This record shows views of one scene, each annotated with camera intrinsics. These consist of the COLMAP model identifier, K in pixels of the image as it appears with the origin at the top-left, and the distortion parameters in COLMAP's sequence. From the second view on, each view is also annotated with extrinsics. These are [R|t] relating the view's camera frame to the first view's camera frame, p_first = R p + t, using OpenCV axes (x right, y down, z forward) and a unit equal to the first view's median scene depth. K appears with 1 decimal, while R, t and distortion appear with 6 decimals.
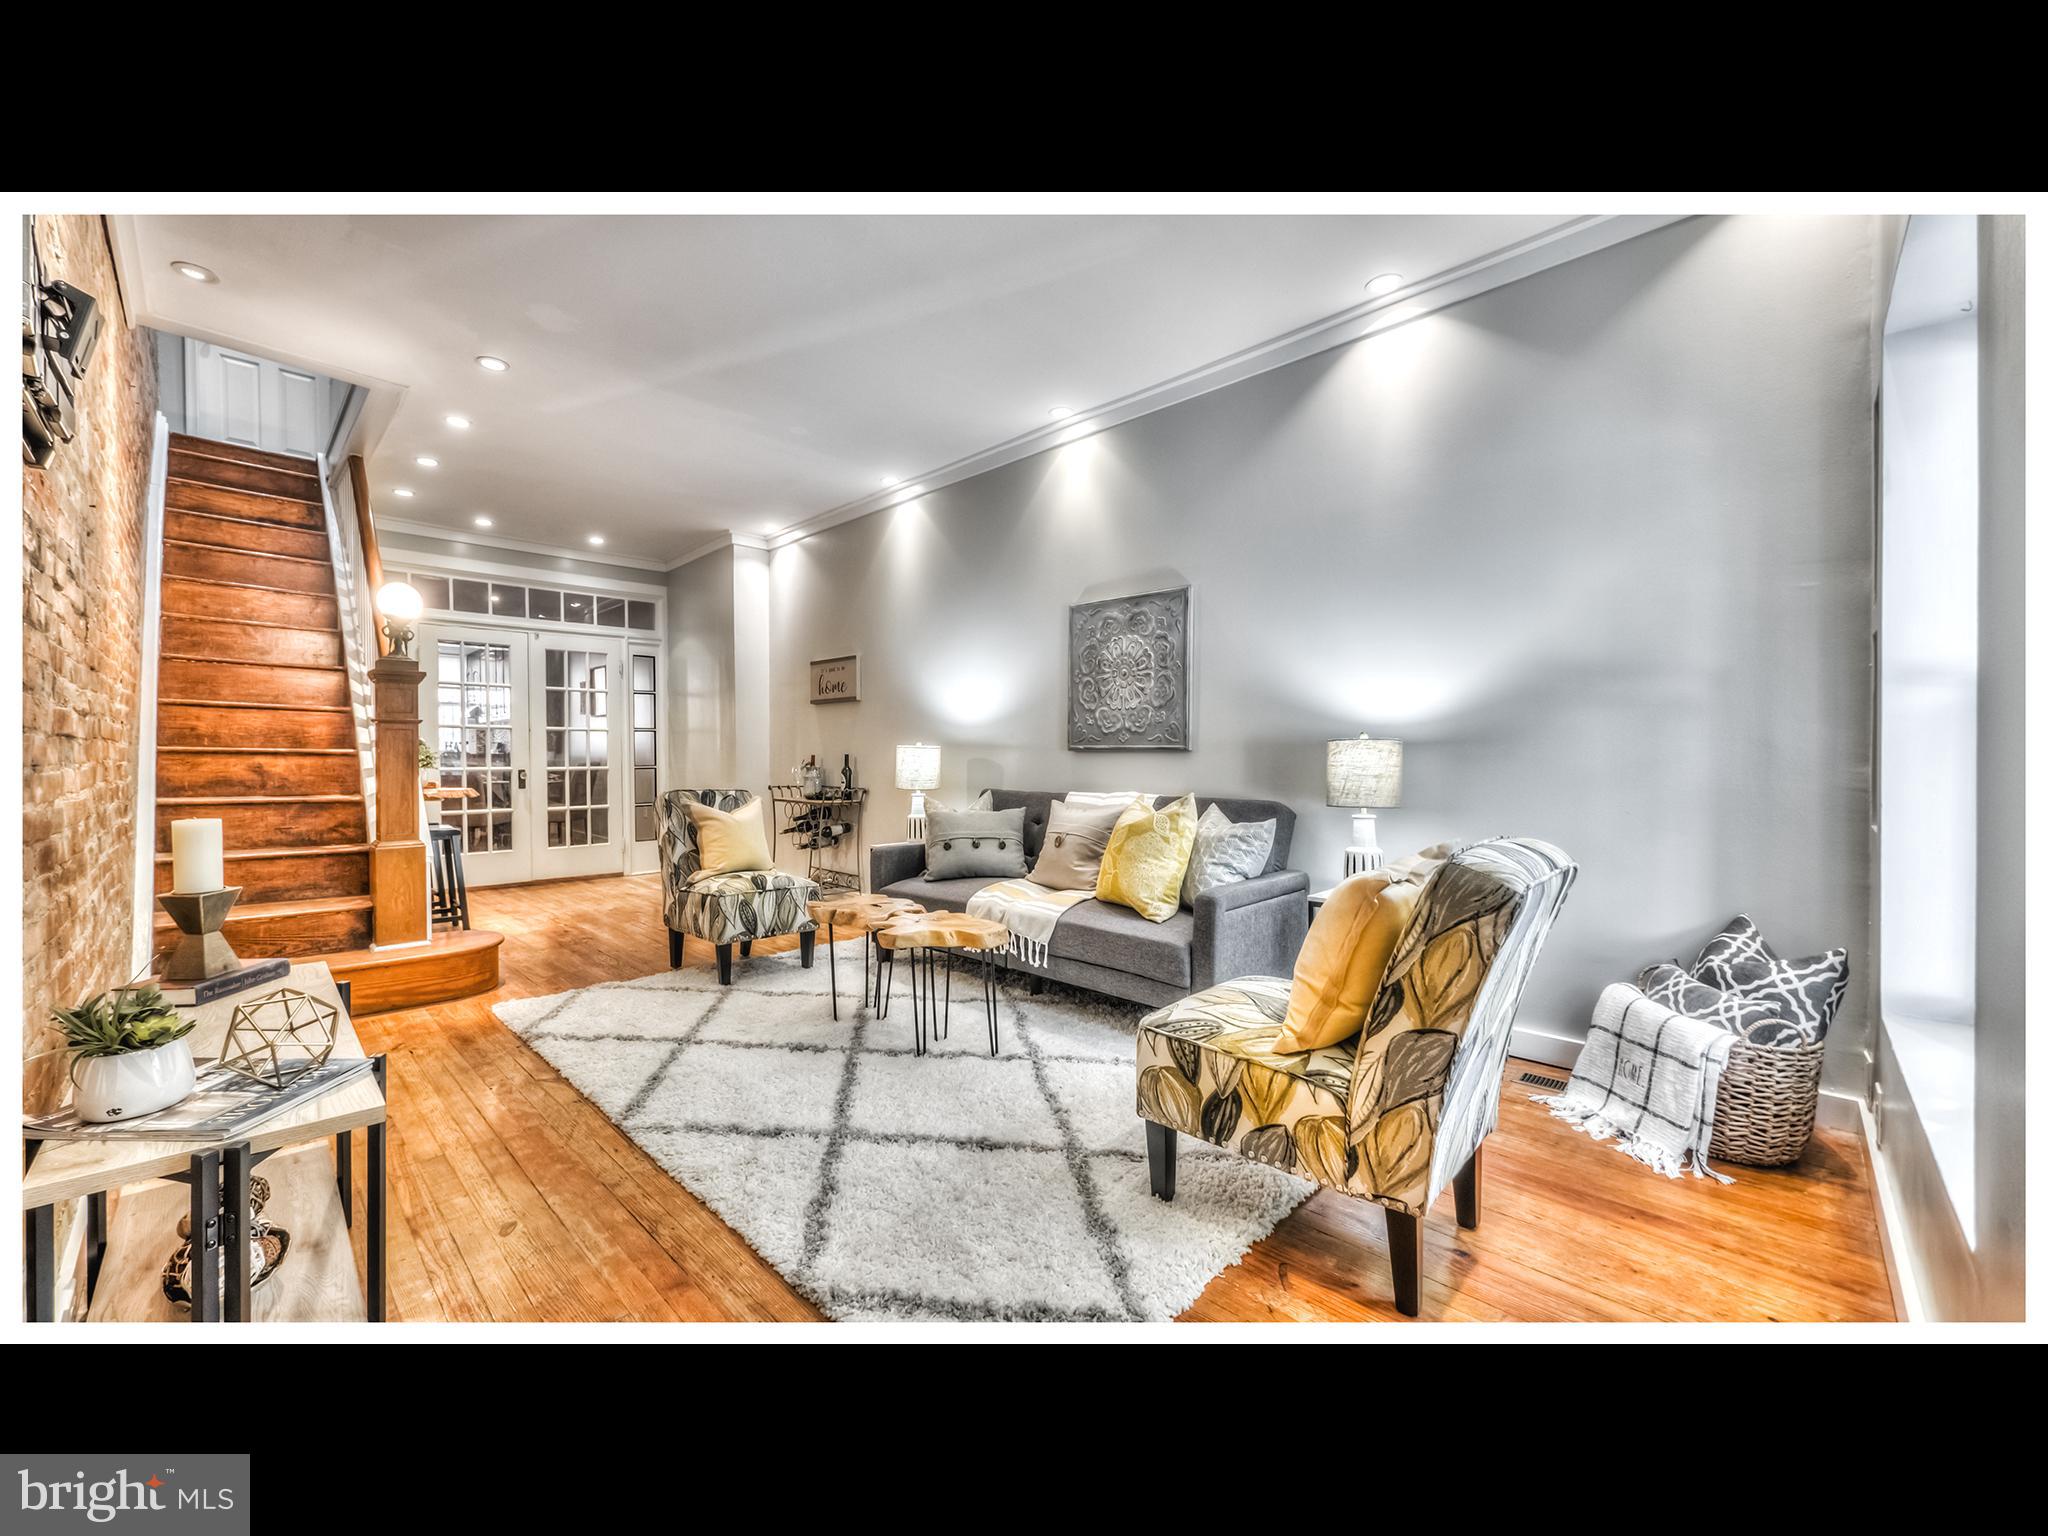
lens RADIAL K [[794.4, 0, 948.6], [0, 794.4, 766.9], [0, 0, 1]] dist [-0.008250, 0.001500]
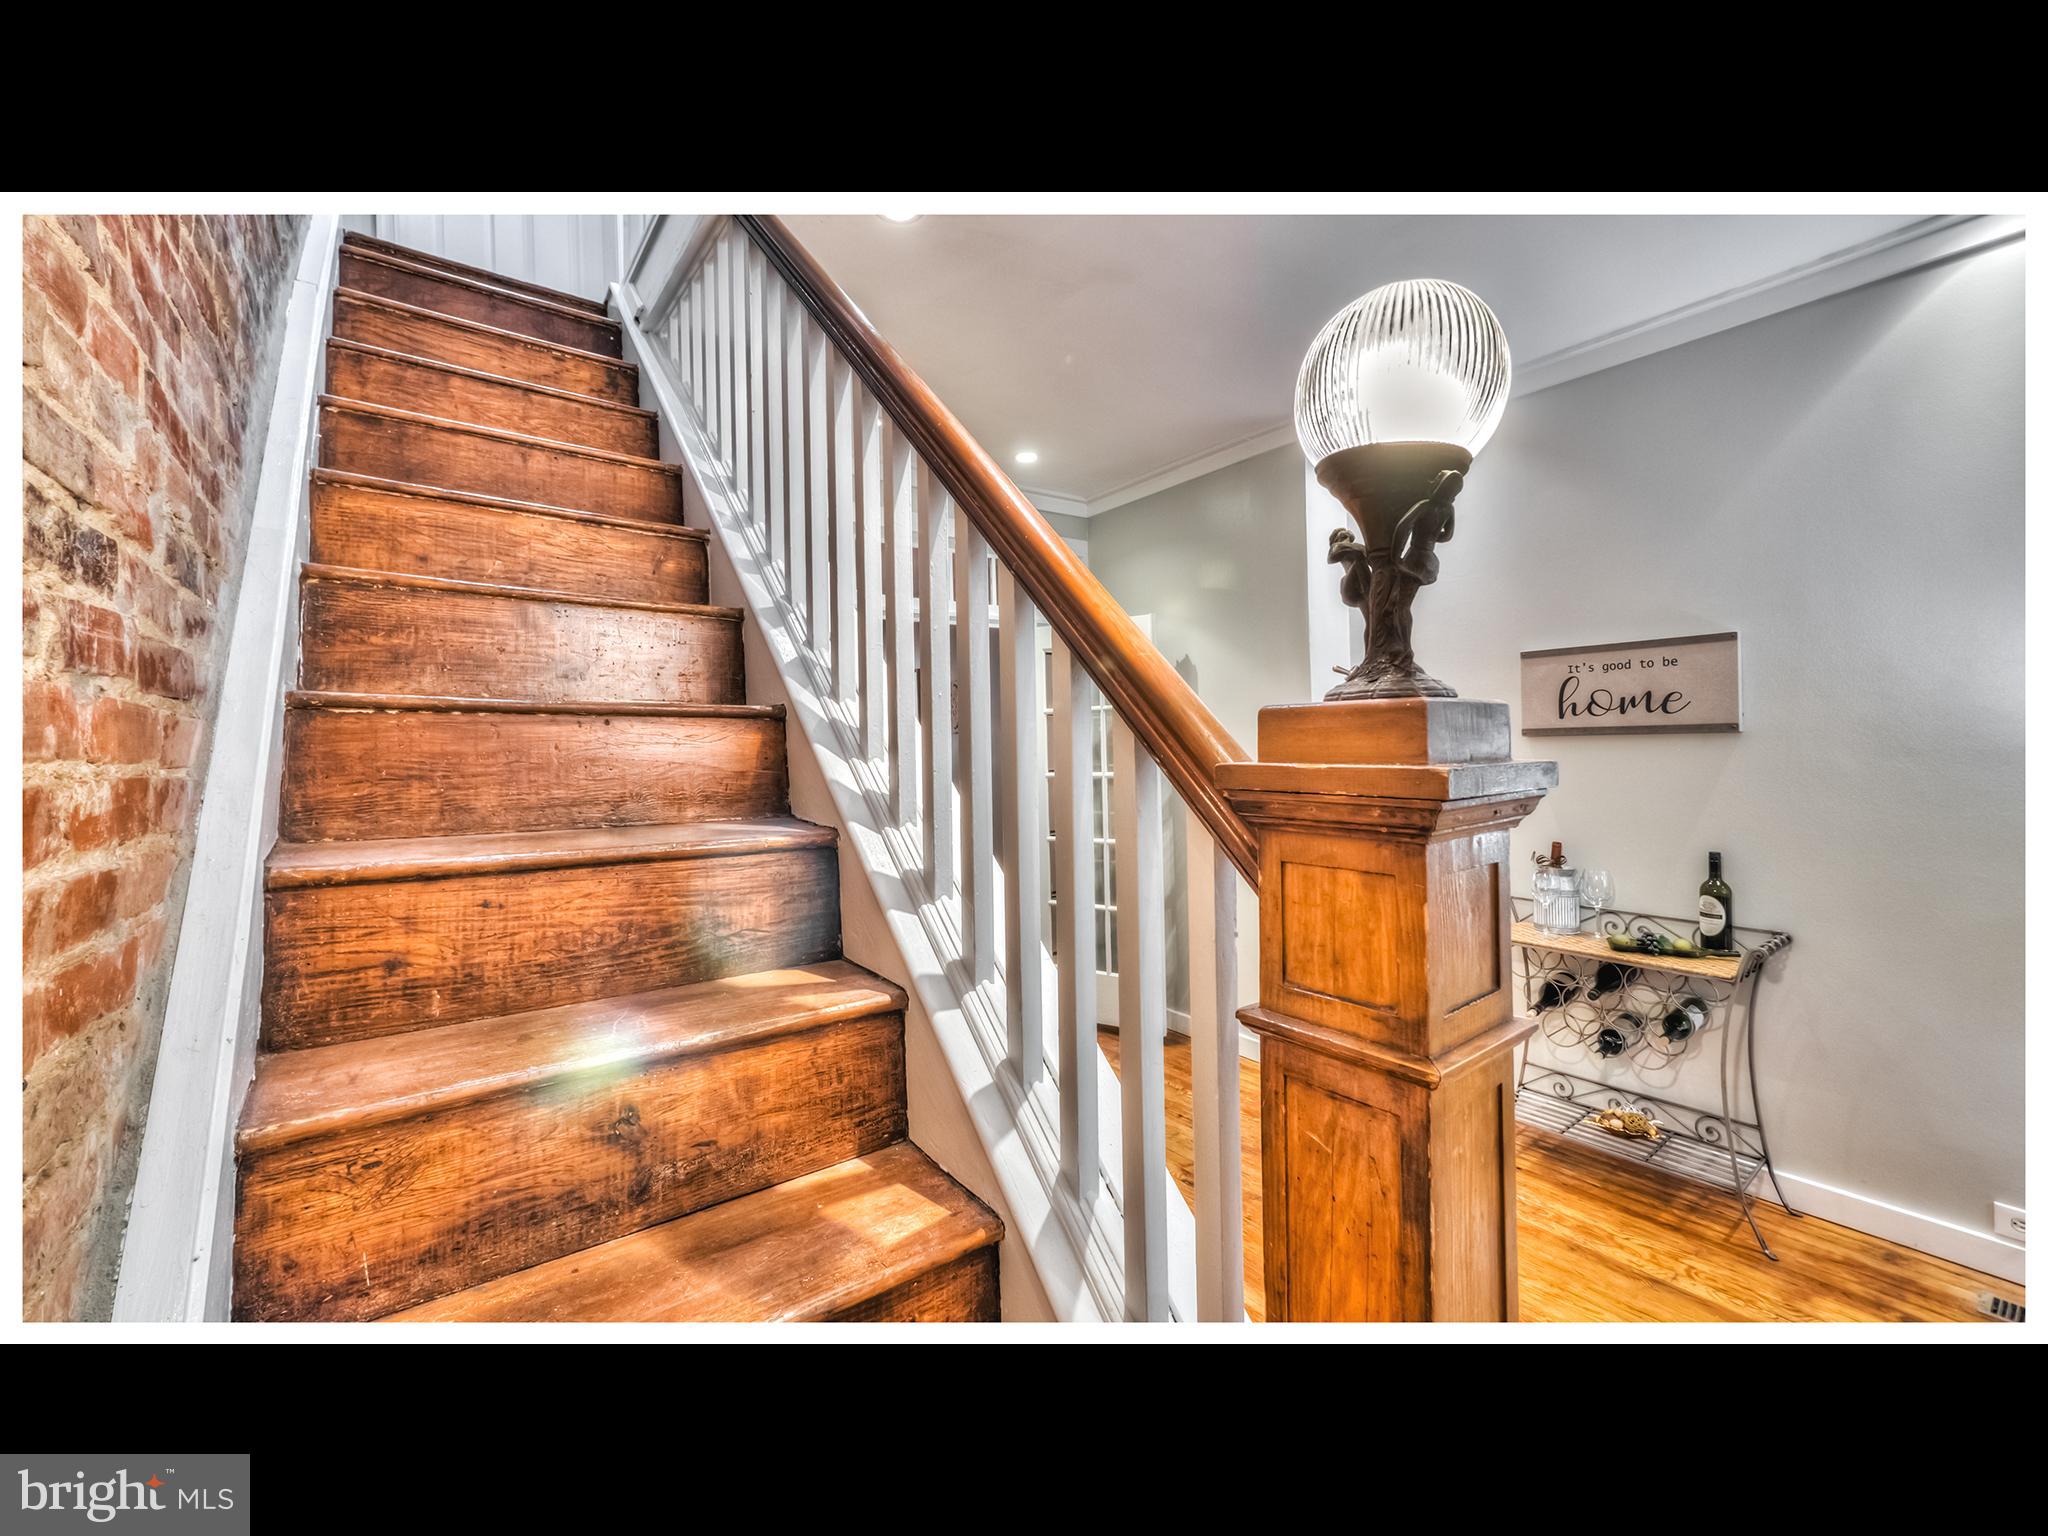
lens RADIAL K [[766.3, 0, 950.5], [0, 766.3, 757.2], [0, 0, 1]] dist [0.009688, -0.000274]
pose [[0.987613, -0.026567, -0.154647, -0.604526], [0.026021, 0.999646, -0.005555, -0.094231], [0.154740, 0.001462, 0.987954, 0.639789]]
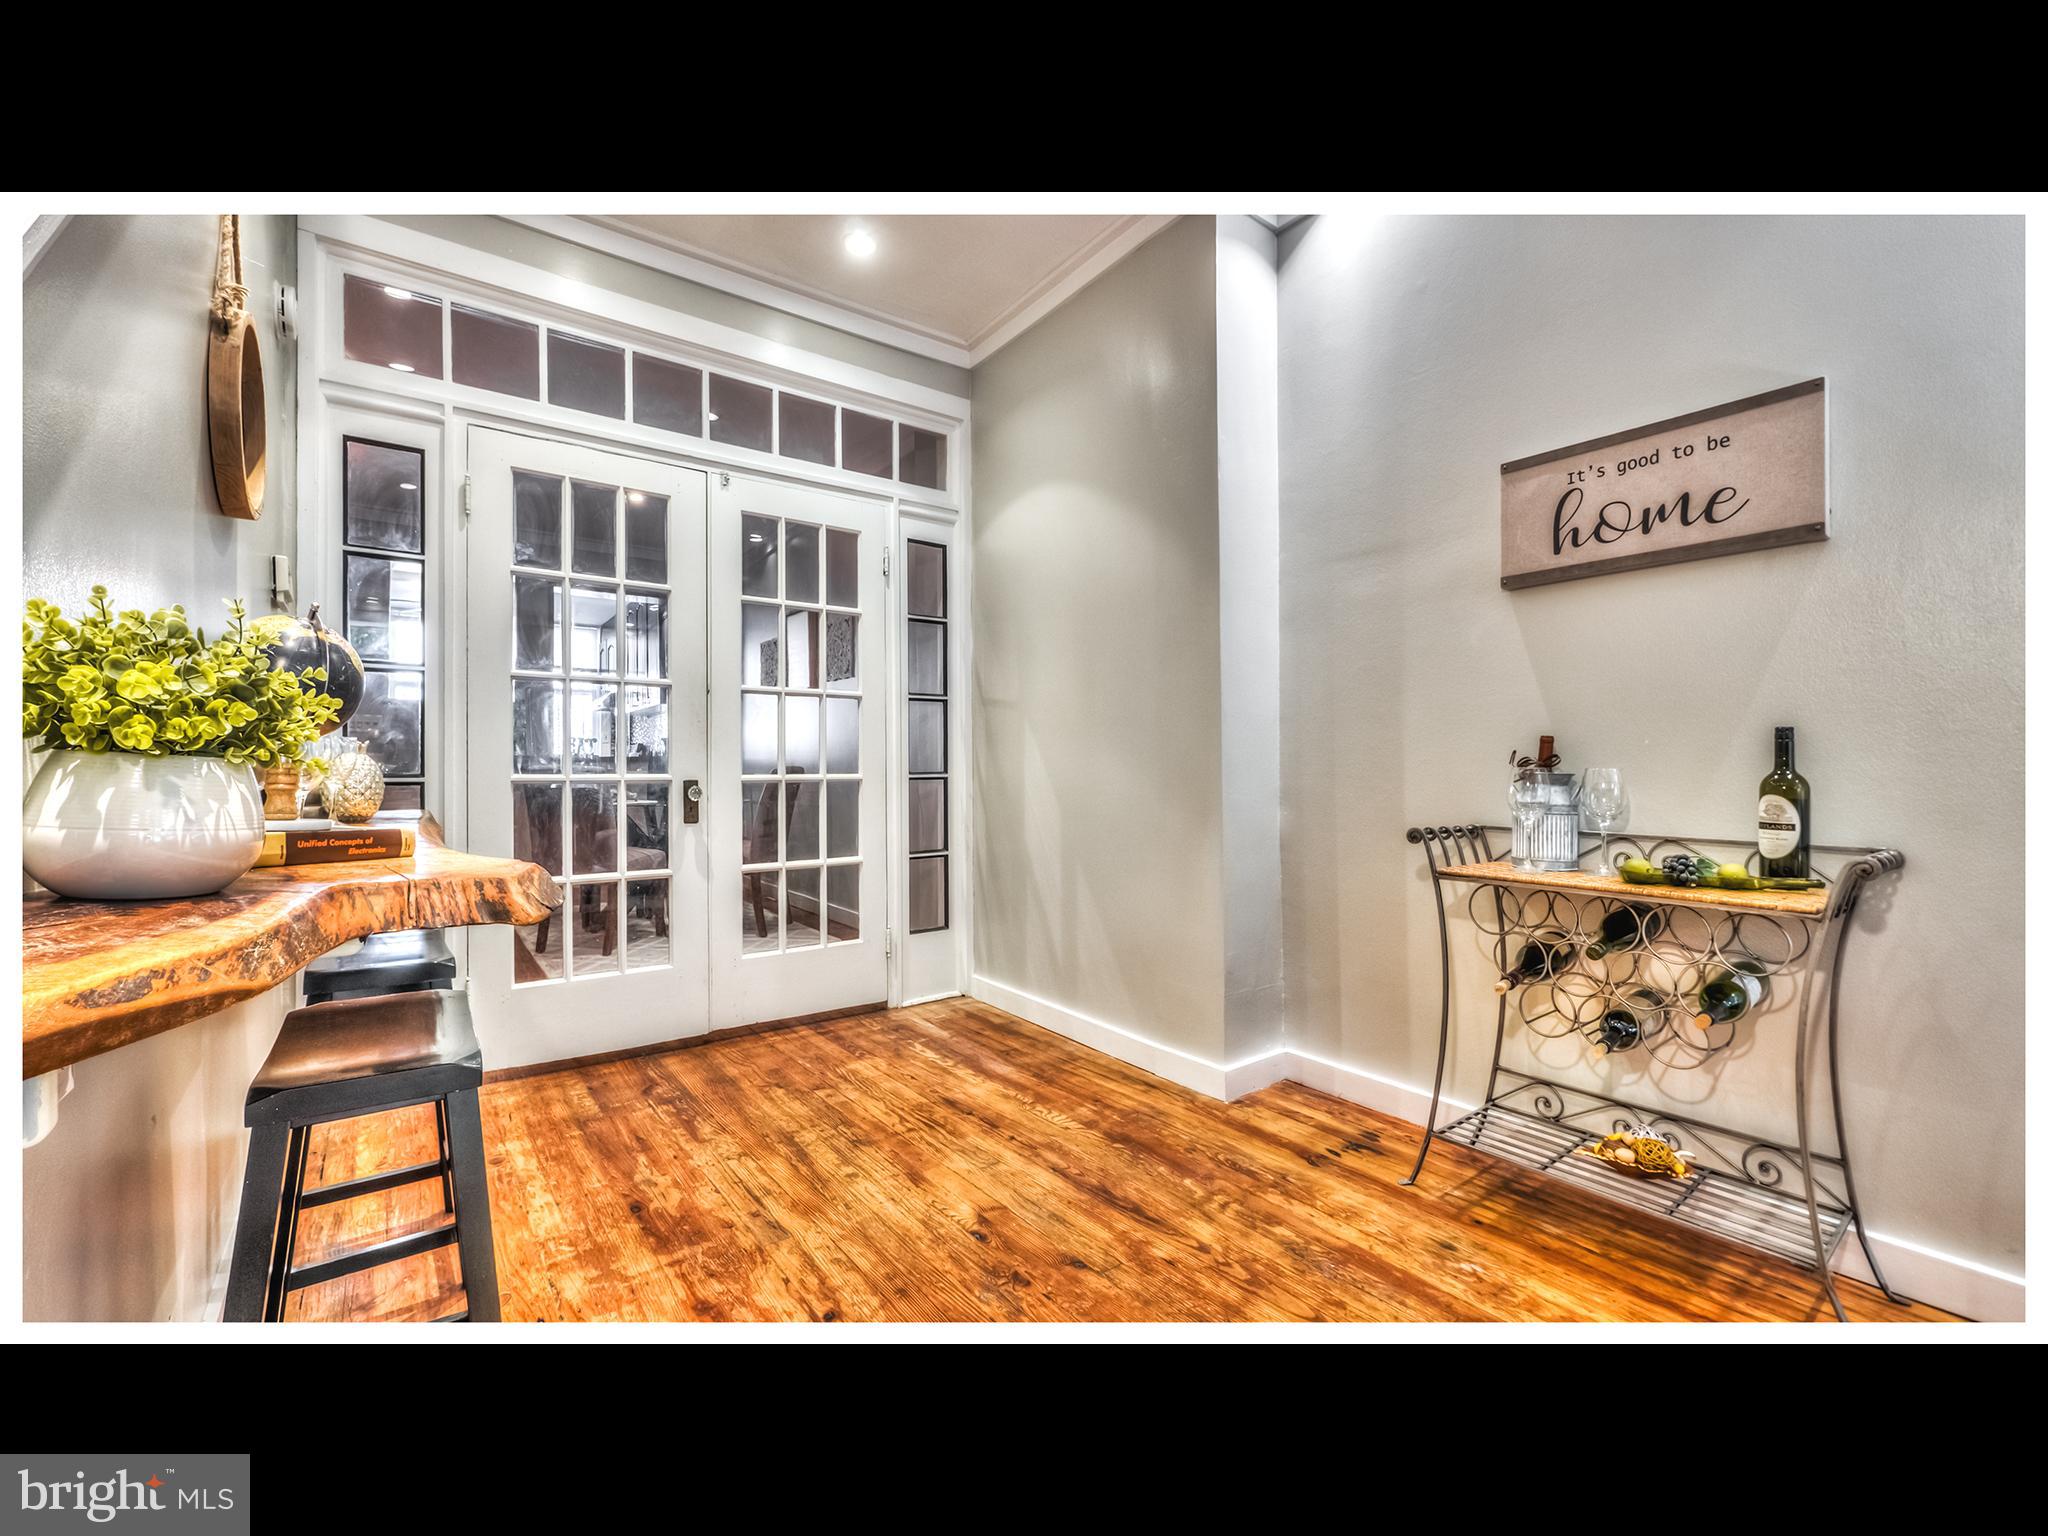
lens RADIAL K [[794.4, 0, 961.6], [0, 794.4, 764.7], [0, 0, 1]] dist [-0.008250, 0.001500]
pose [[0.989944, -0.003132, -0.141427, -0.477199], [0.000808, 0.999864, -0.016489, 0.002806], [0.141459, 0.016209, 0.989811, 0.854289]]
